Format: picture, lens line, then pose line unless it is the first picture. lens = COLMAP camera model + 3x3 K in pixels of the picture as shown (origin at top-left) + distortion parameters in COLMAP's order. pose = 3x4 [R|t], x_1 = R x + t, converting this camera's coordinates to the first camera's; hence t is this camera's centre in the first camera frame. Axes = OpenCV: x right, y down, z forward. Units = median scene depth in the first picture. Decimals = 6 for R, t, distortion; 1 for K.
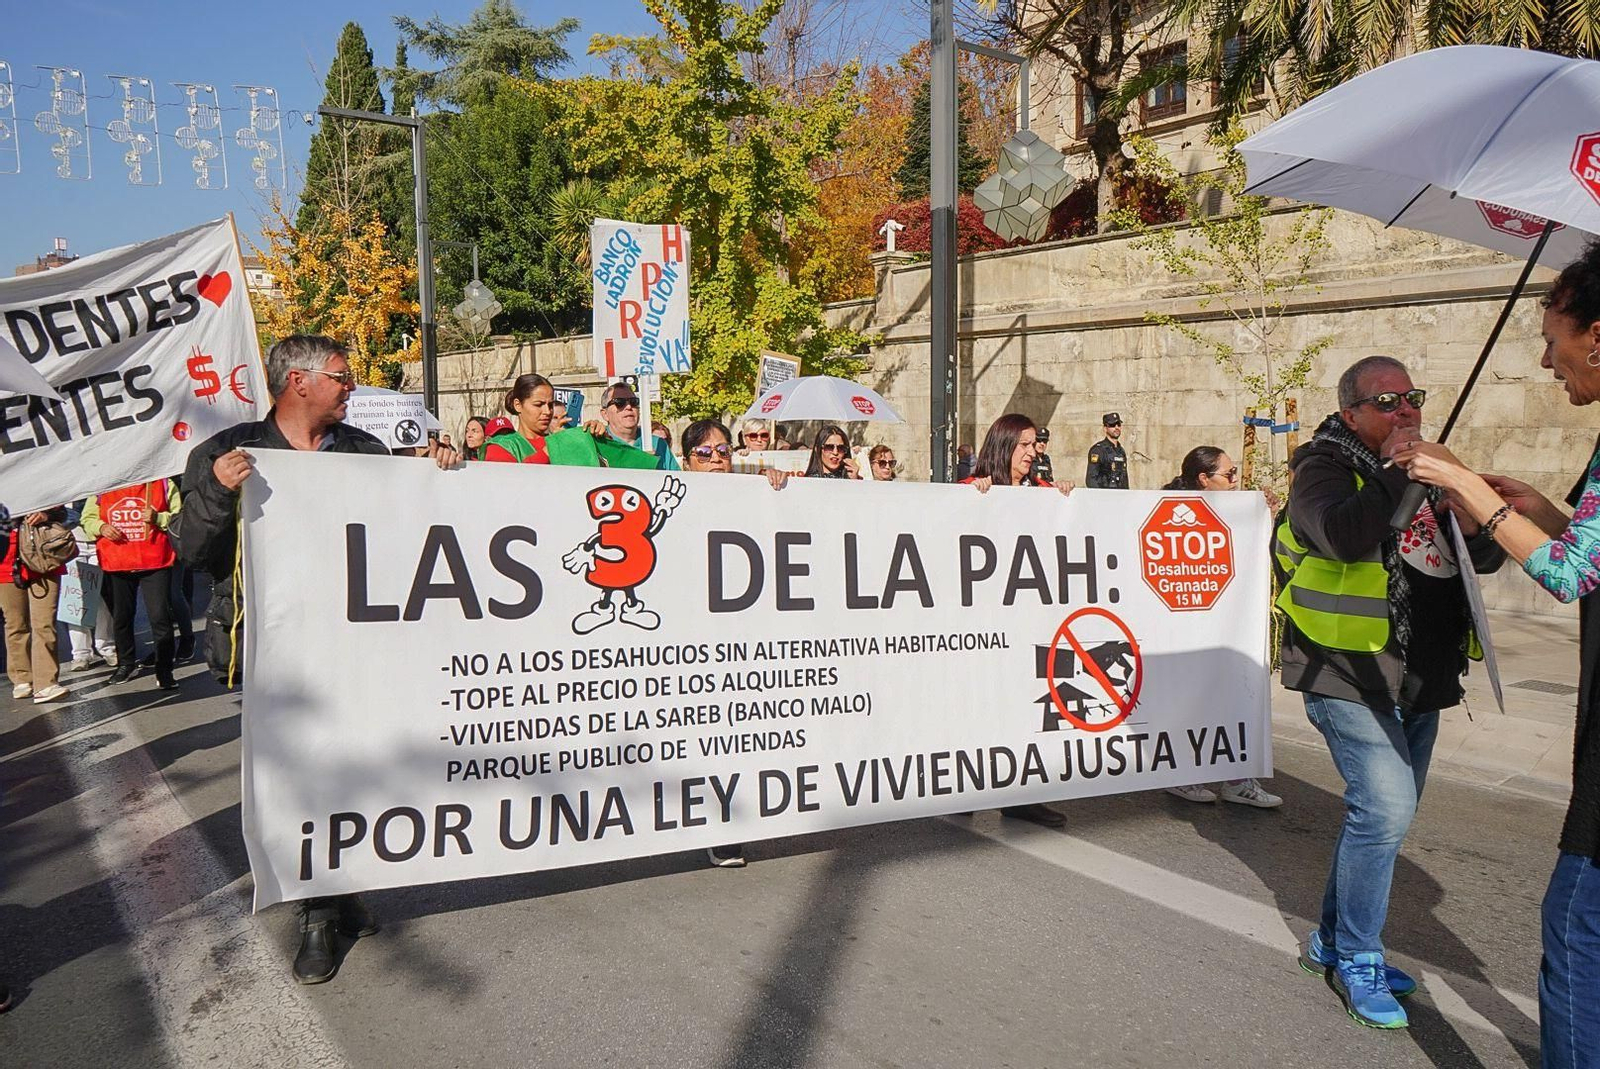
lens RADIAL K [[1437.0, 0, 834.2], [0, 1437.0, 541.5], [0, 0, 1]] dist [-0.001201, 0.019624]
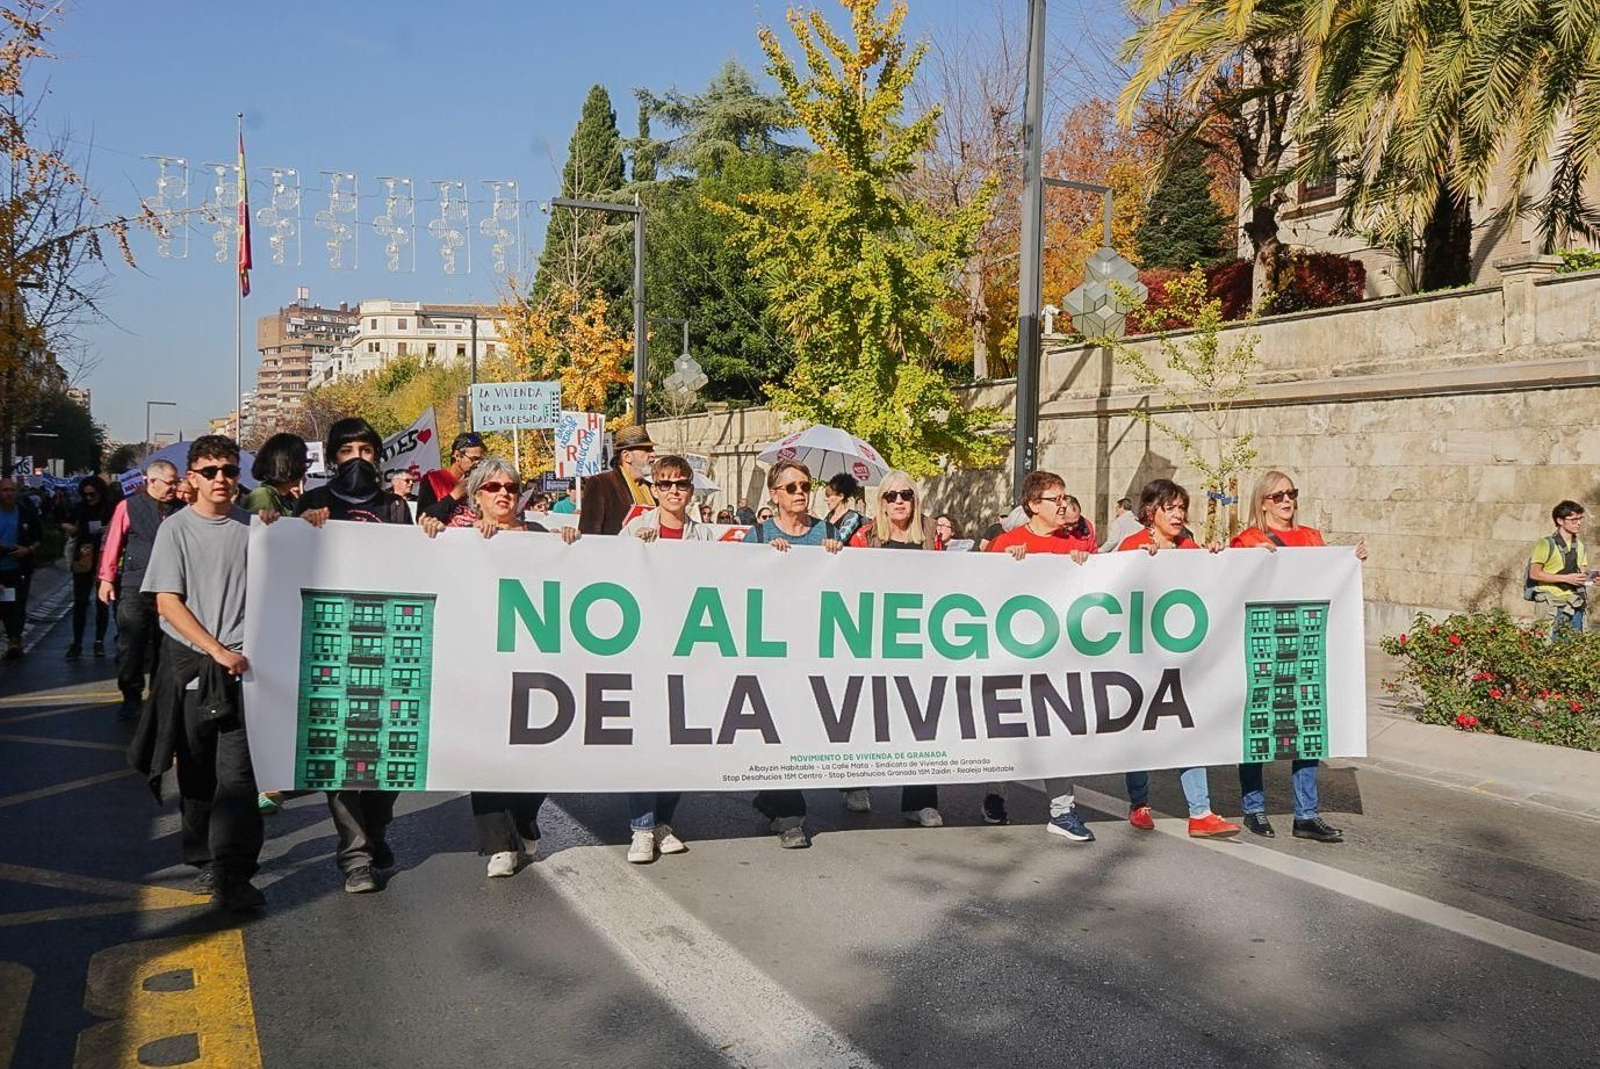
lens RADIAL K [[1558.3, 0, 798.2], [0, 1558.3, 425.0], [0, 0, 1]] dist [-0.029912, 0.004938]
pose [[0.983209, 0.003955, -0.182442, 0.065166], [-0.026417, 0.992319, -0.120852, 0.011452], [0.180563, 0.123642, 0.975761, -0.155734]]
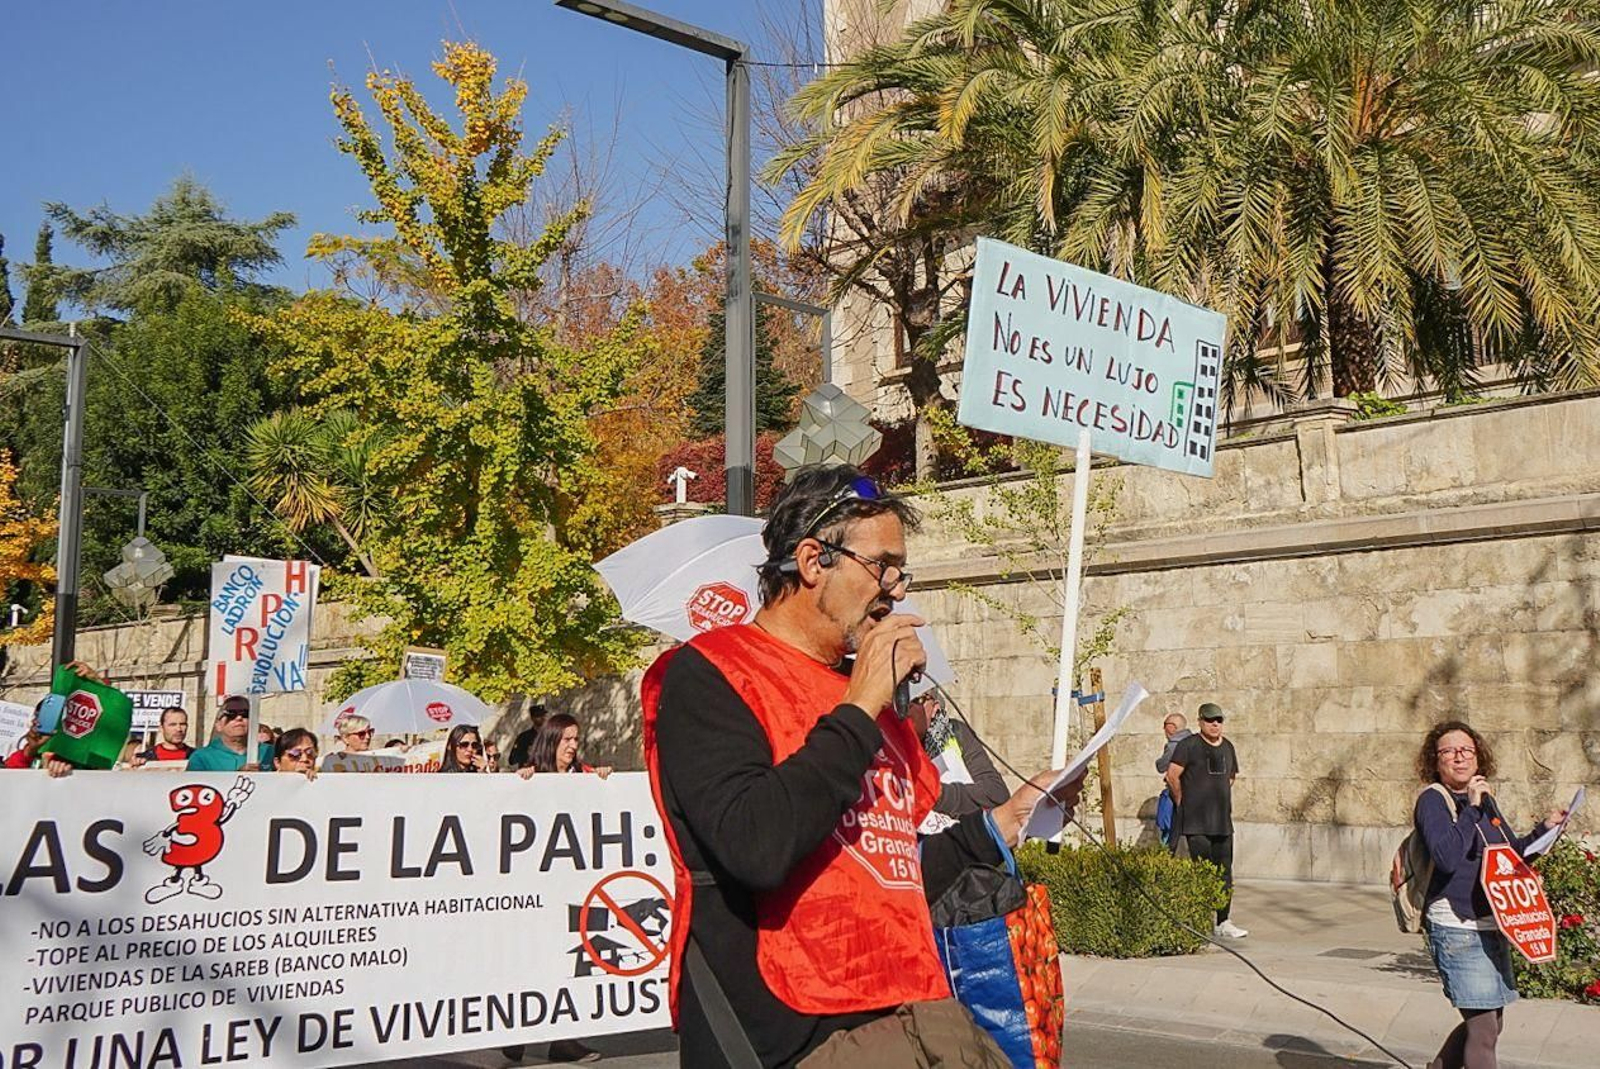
lens RADIAL K [[1738.1, 0, 1081.6], [0, 1738.1, 300.3], [0, 0, 1]] dist [-0.021757, 0.019240]
pose [[0.965319, 0.022053, 0.260140, -0.002250], [0.057416, 0.954098, -0.293940, 0.003232], [-0.254682, 0.298683, 0.919742, -0.058854]]
